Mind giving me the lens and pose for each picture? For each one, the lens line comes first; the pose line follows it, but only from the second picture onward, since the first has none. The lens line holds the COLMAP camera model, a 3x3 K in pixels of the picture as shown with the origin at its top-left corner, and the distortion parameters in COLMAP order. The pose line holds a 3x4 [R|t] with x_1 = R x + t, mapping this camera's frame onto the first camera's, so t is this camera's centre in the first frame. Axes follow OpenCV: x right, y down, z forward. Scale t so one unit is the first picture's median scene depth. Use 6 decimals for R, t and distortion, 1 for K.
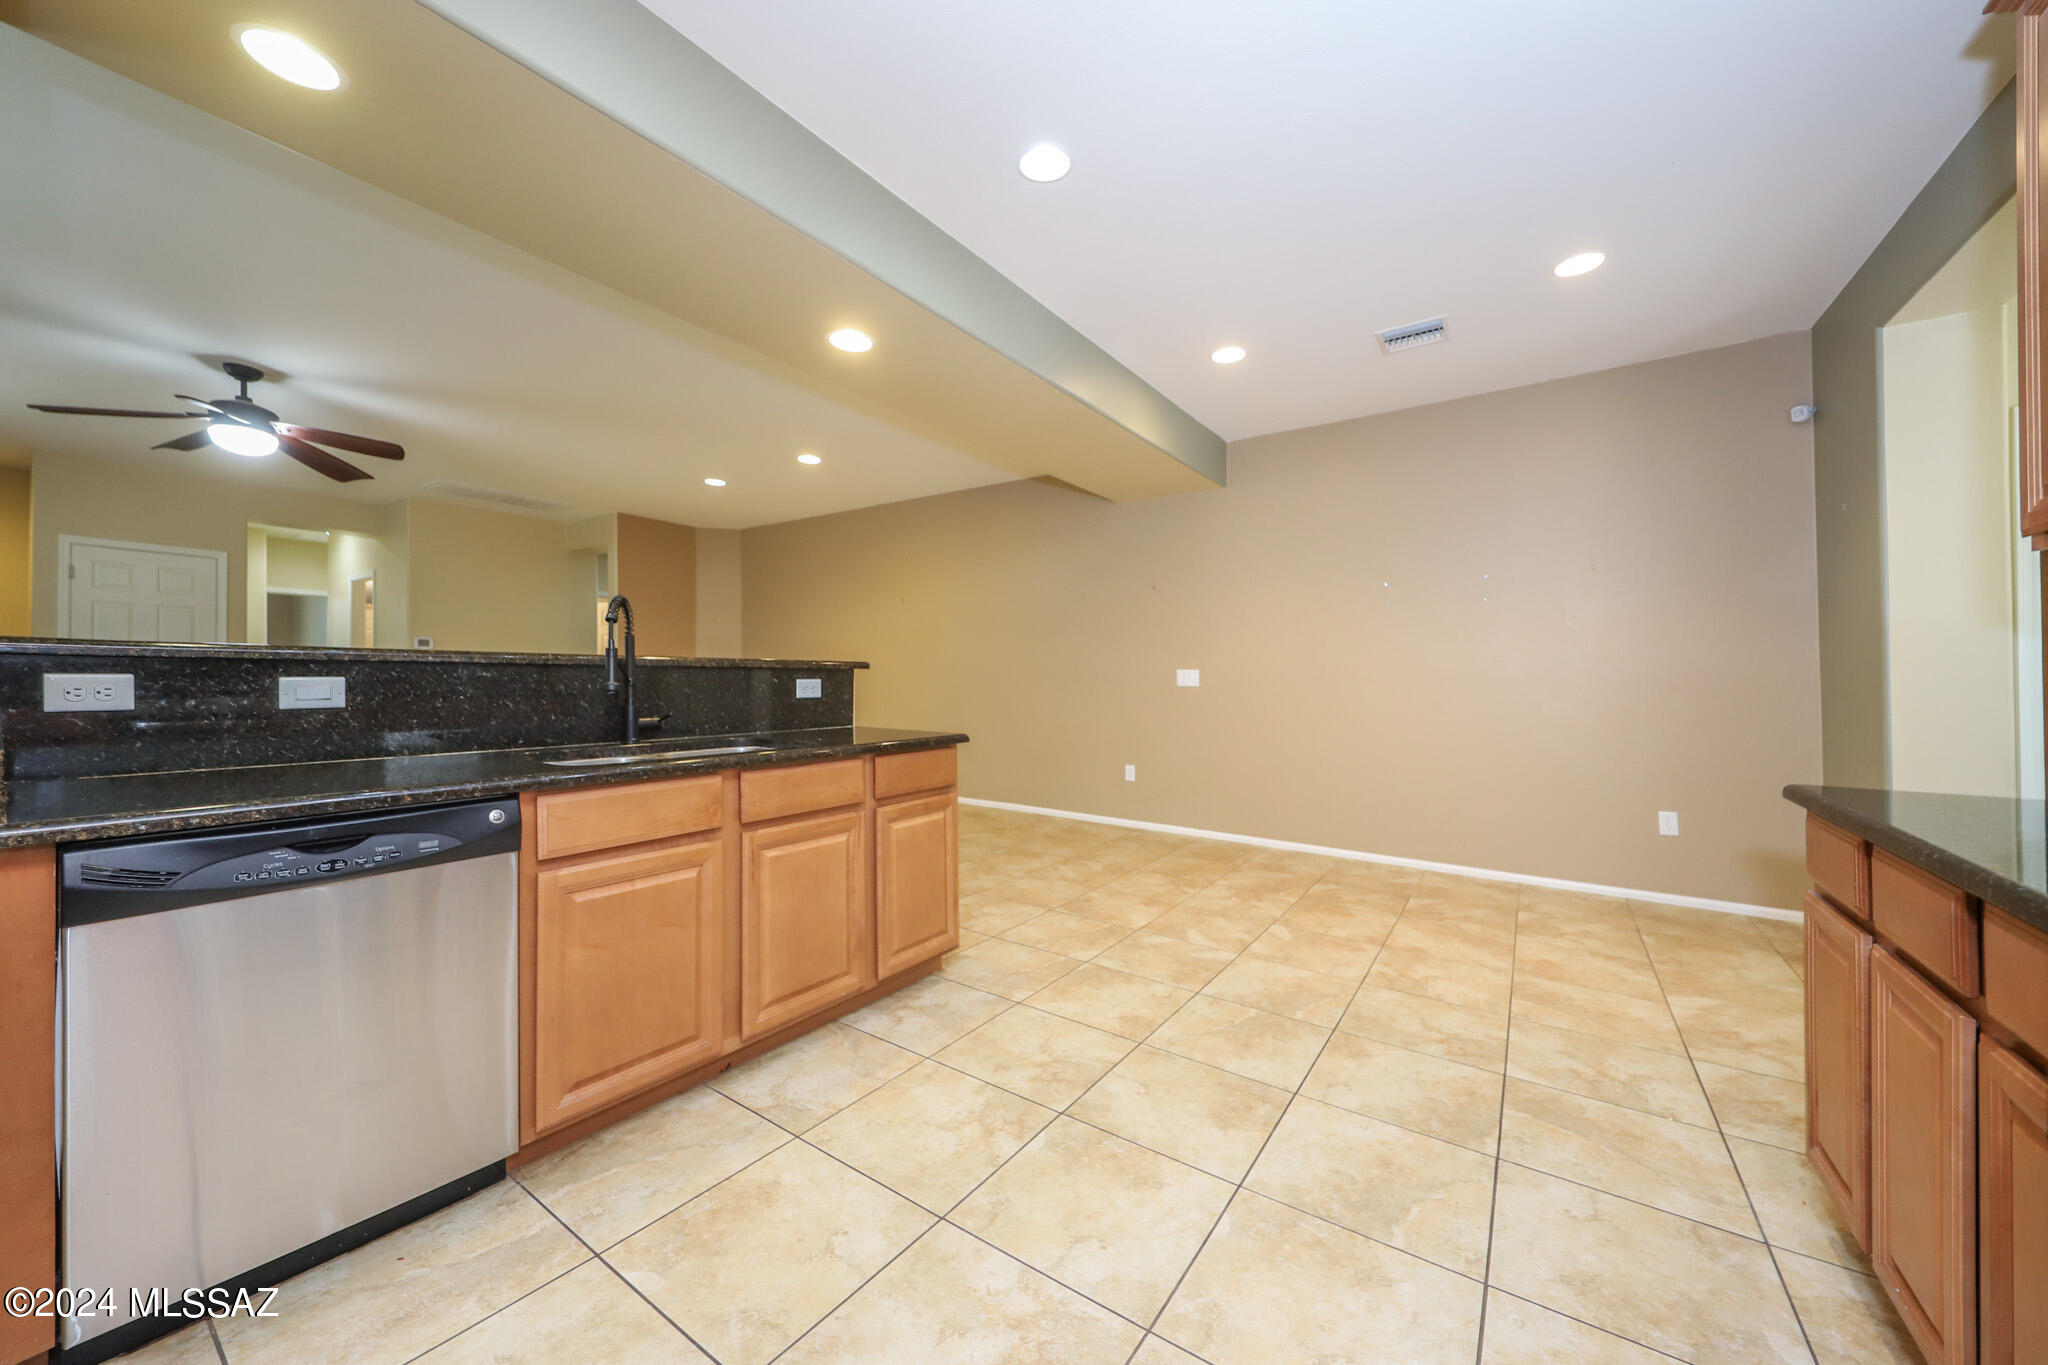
lens RADIAL K [[736.2, 0, 1015.2], [0, 736.2, 682.2], [0, 0, 1]] dist [0.006861, -0.000636]
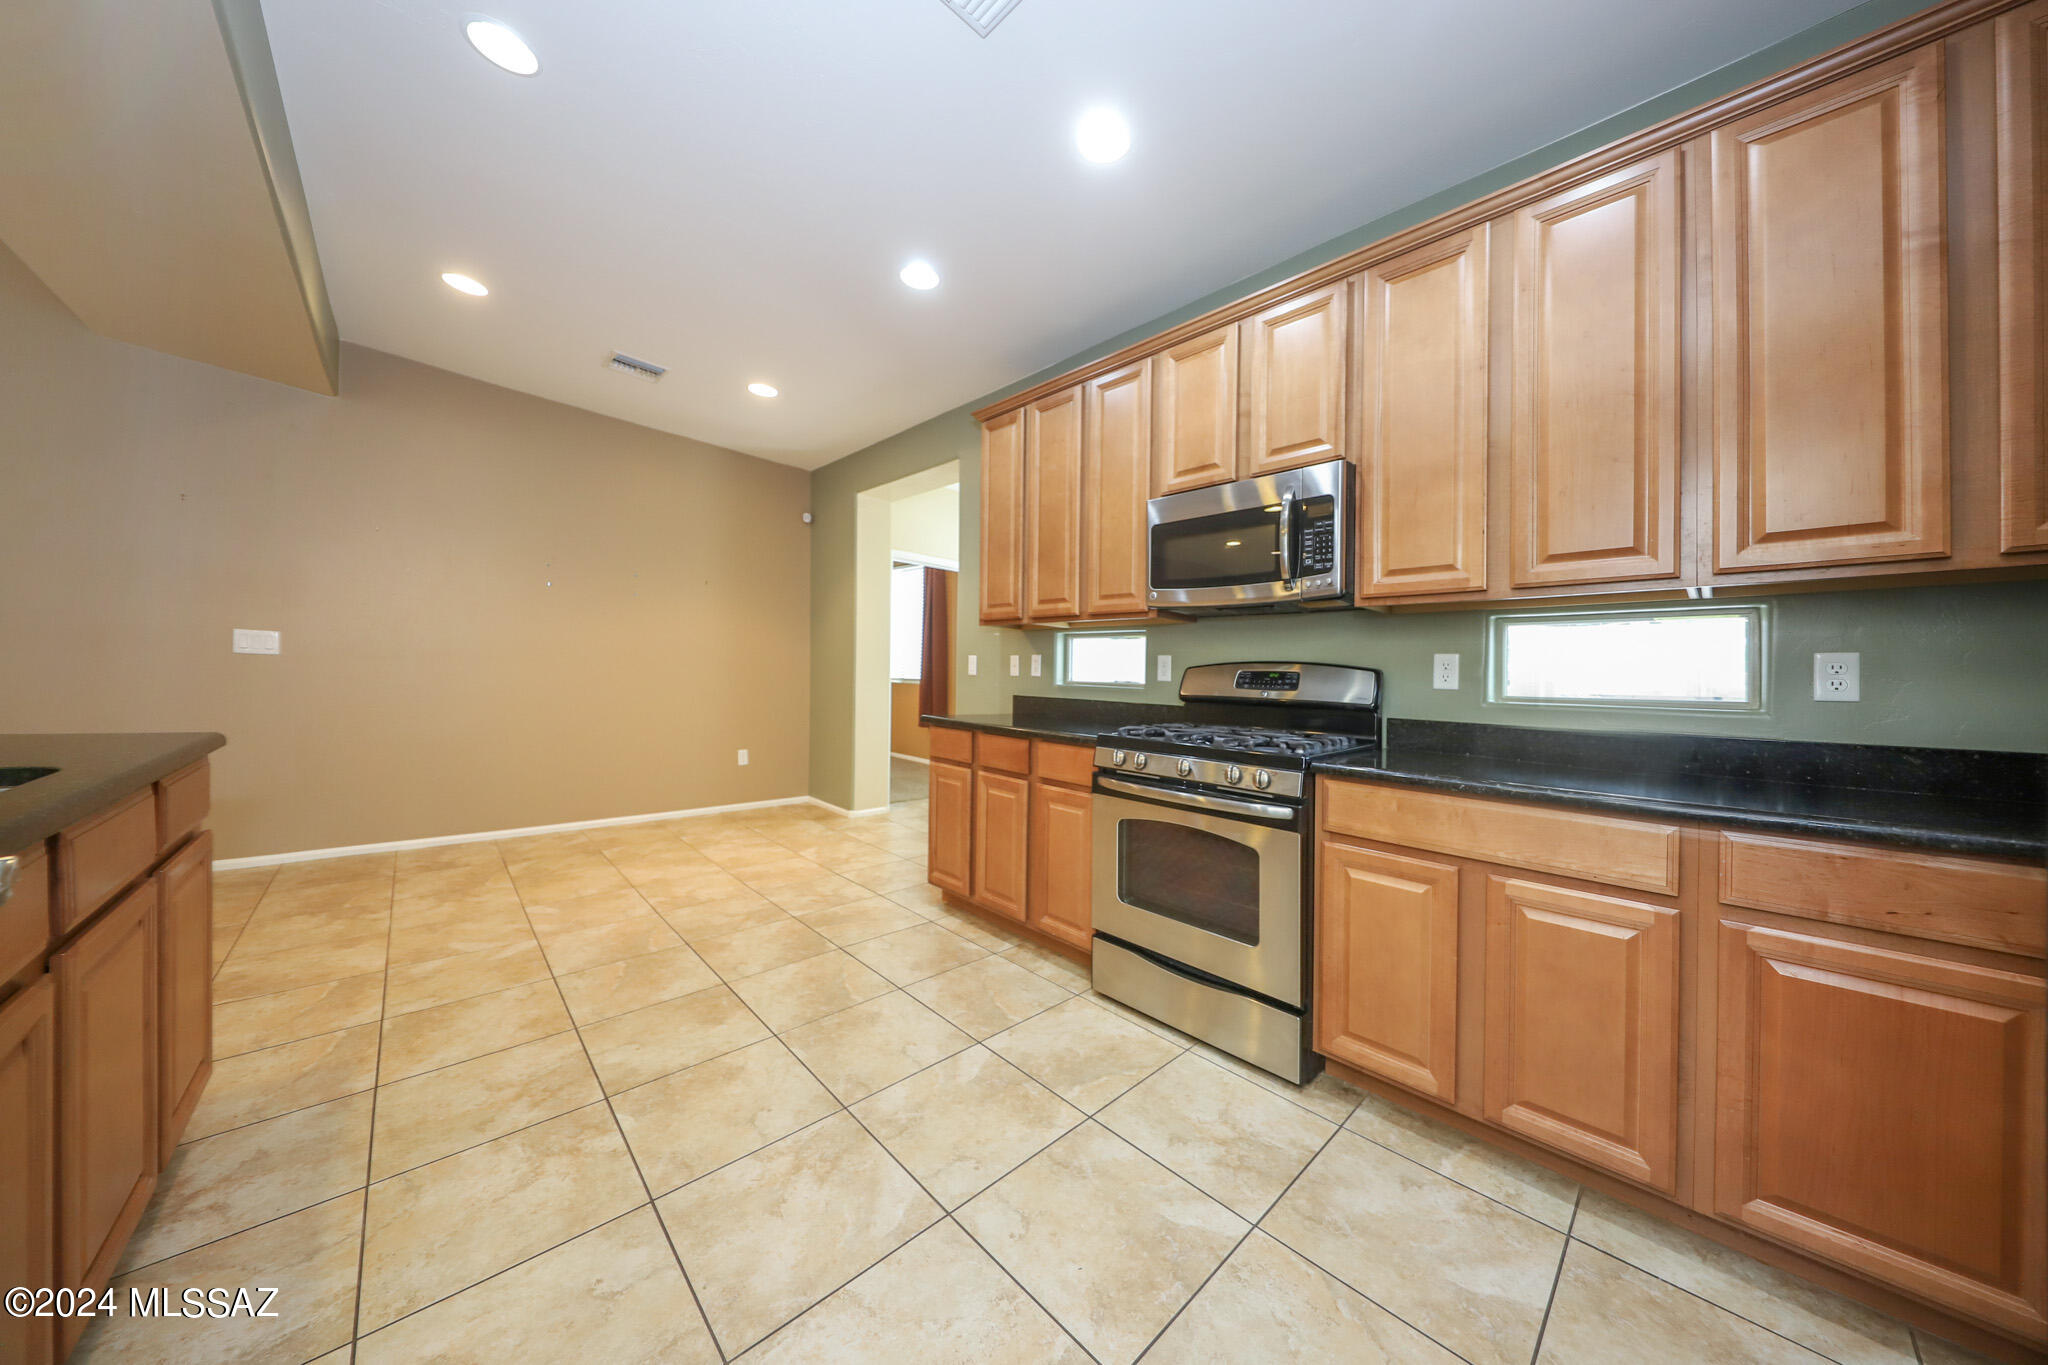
lens RADIAL K [[682.3, 0, 1016.1], [0, 682.3, 665.1], [0, 0, 1]] dist [-0.000720, 0.000621]
pose [[0.208867, -0.005428, 0.977929, -0.587399], [-0.005179, 0.999964, 0.006656, -0.022491], [-0.977930, -0.006455, 0.208831, 0.195392]]
